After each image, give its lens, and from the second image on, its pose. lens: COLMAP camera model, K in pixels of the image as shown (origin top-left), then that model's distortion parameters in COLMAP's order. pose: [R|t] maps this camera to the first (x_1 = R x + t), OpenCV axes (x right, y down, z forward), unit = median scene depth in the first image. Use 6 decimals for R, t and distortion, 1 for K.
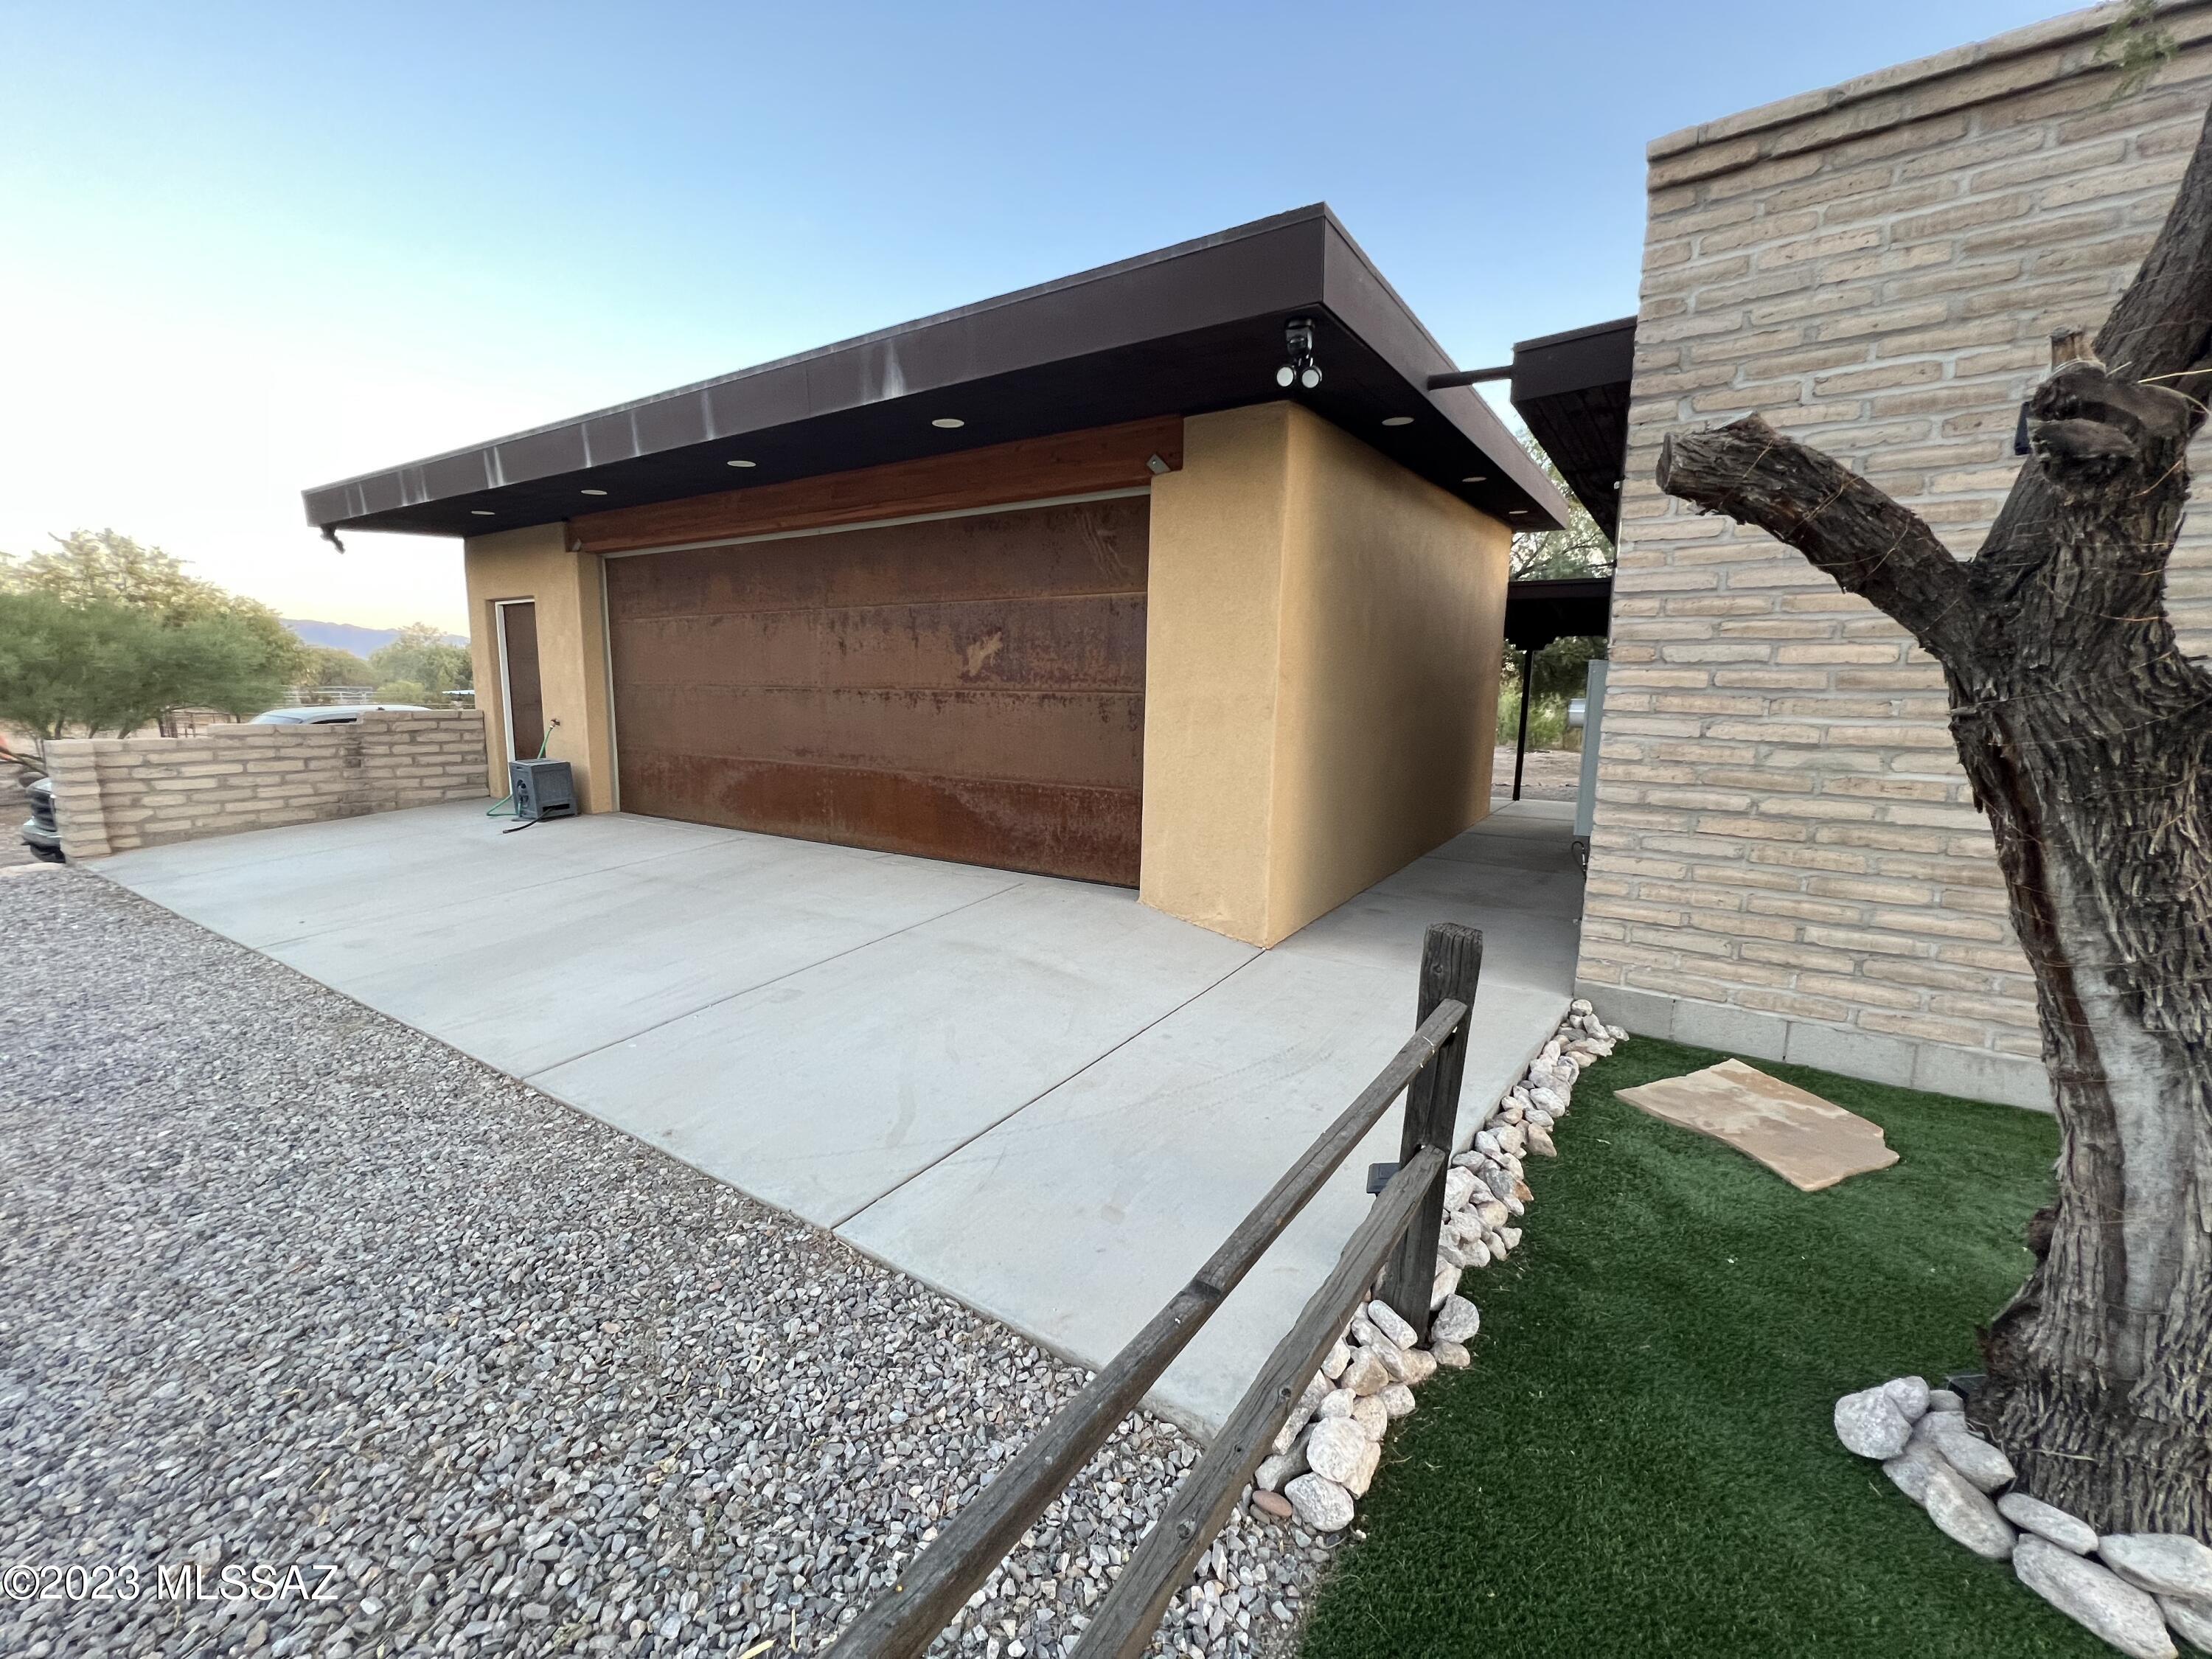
lens RADIAL K [[895.4, 0, 1103.7], [0, 895.4, 830.0], [0, 0, 1]] dist [0.000845, 0.000387]
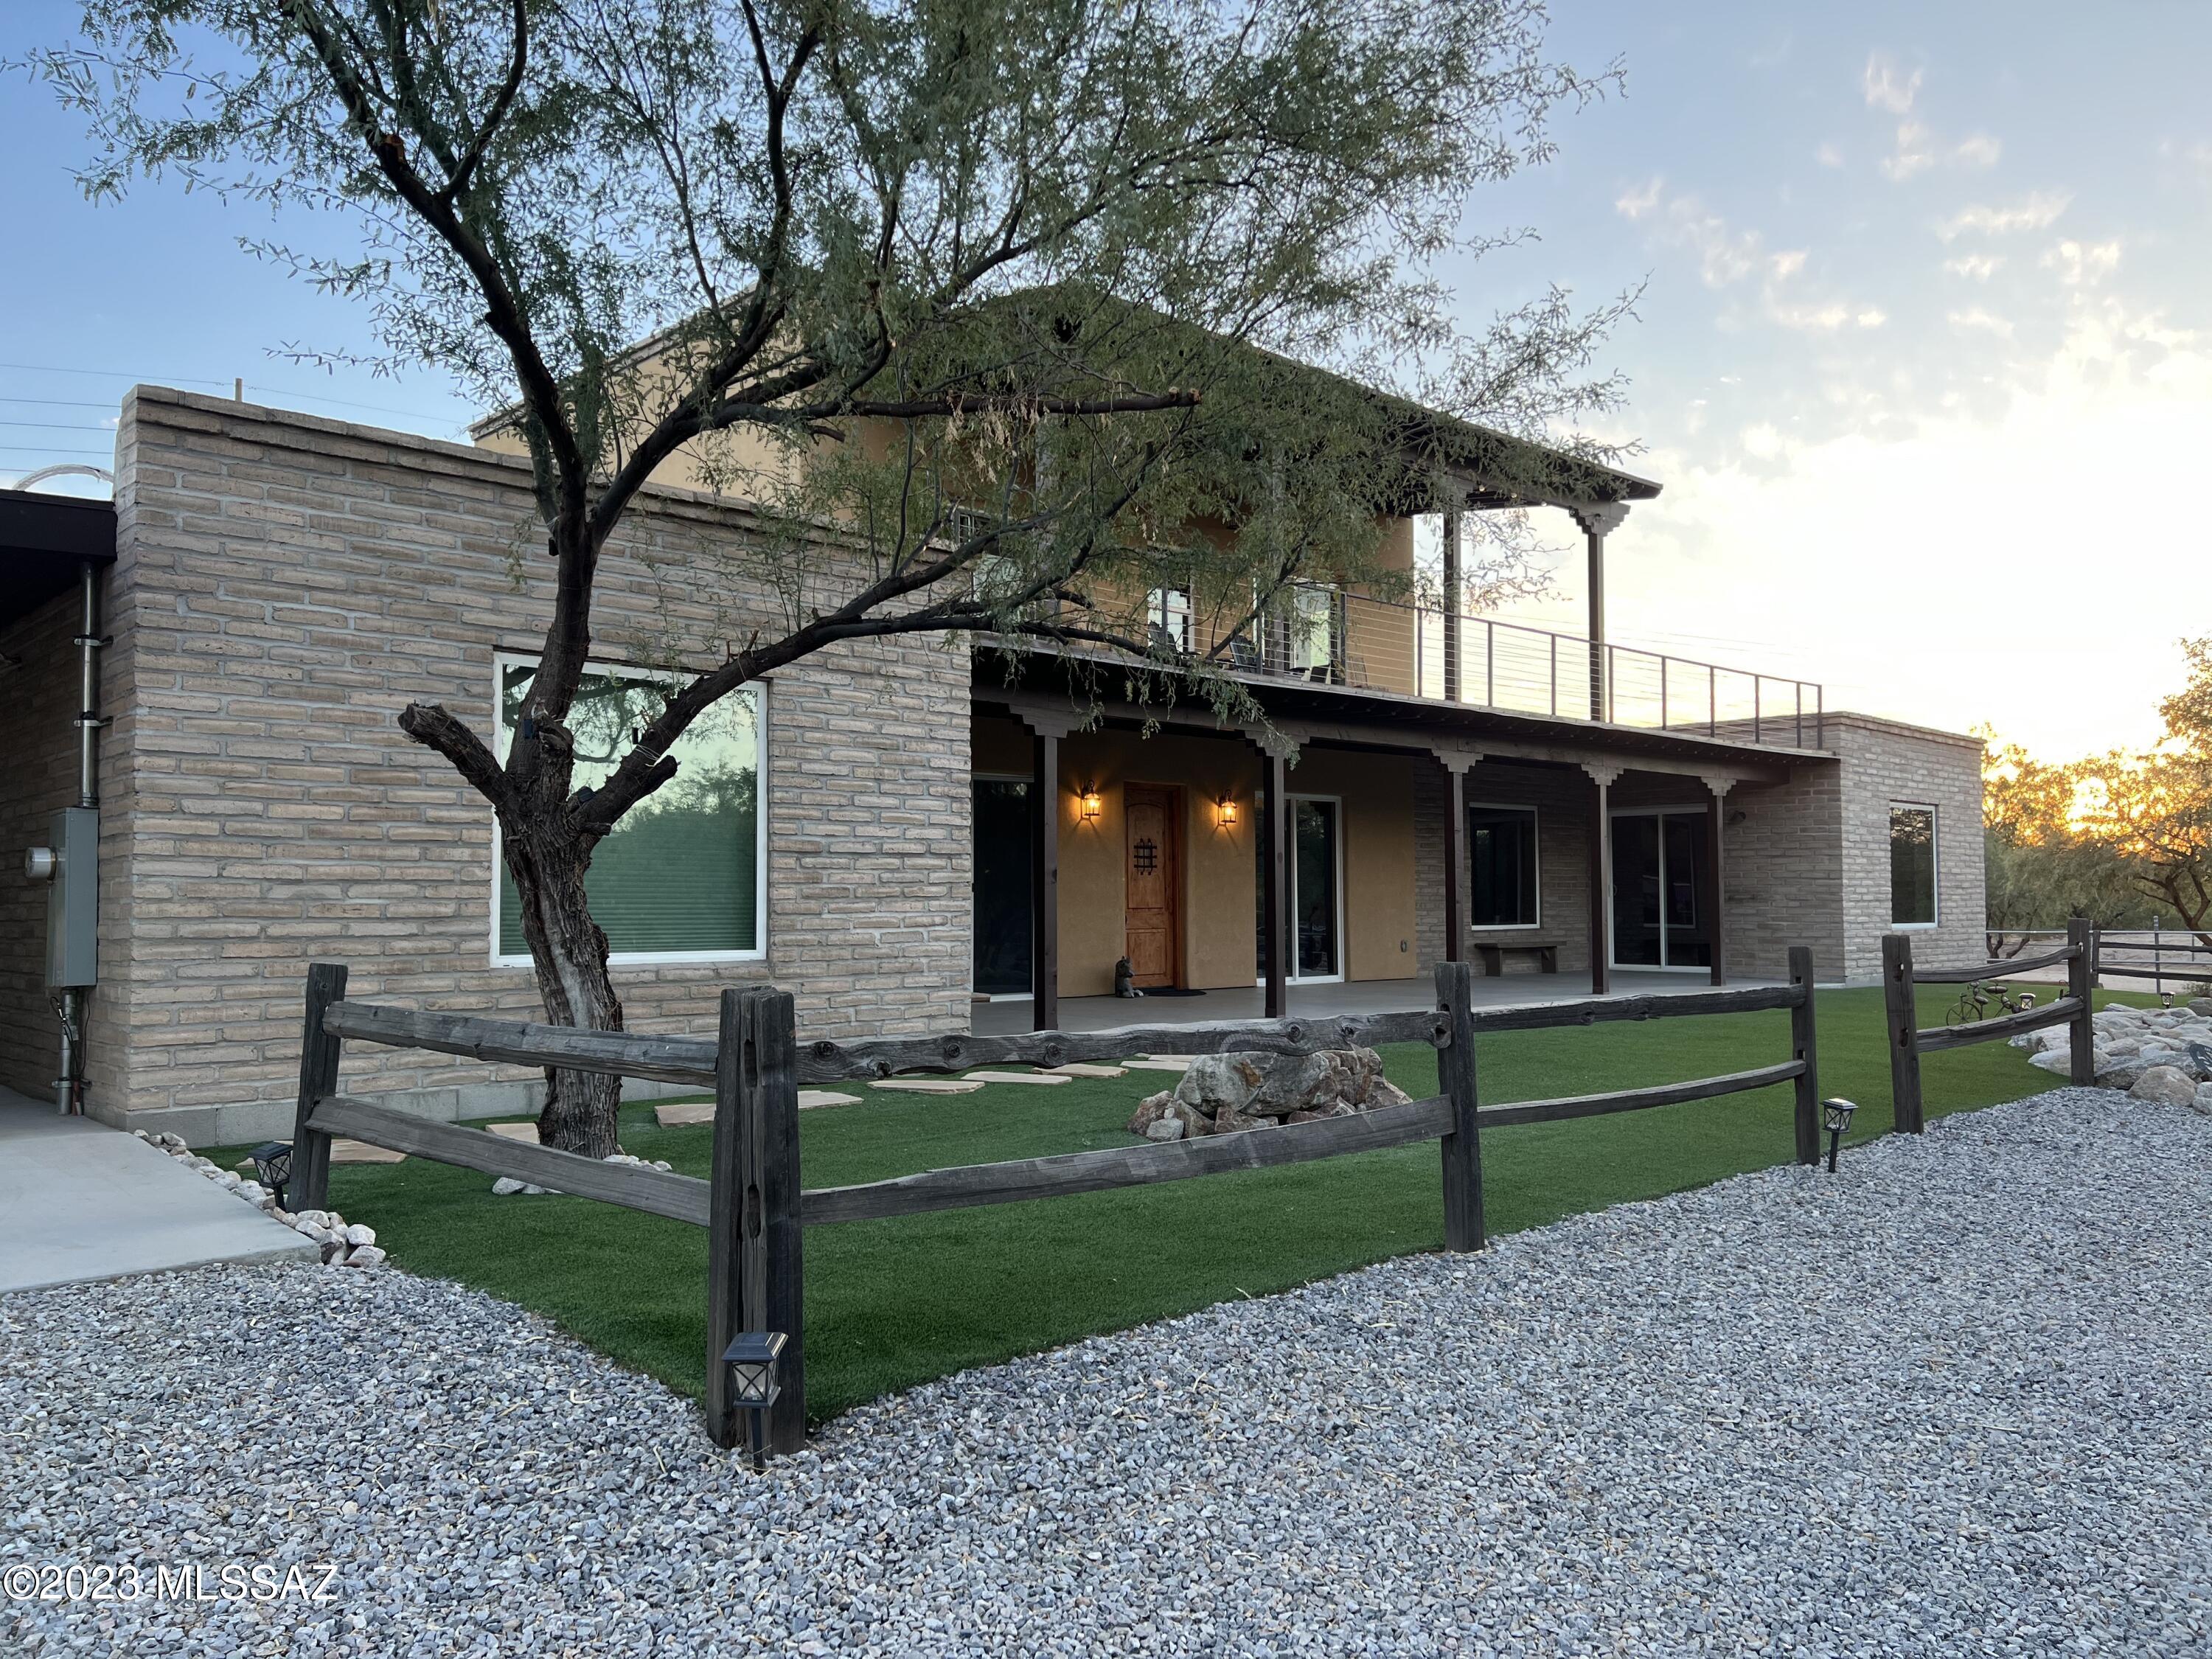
lens RADIAL K [[1685.2, 0, 1104.6], [0, 1685.2, 830.2], [0, 0, 1]] dist [-0.000200, -0.000456]
pose [[0.197749, 0.026934, 0.979883, -1.321183], [0.150983, 0.986857, -0.057595, 0.144748], [-0.968555, 0.159335, 0.191084, -0.583170]]
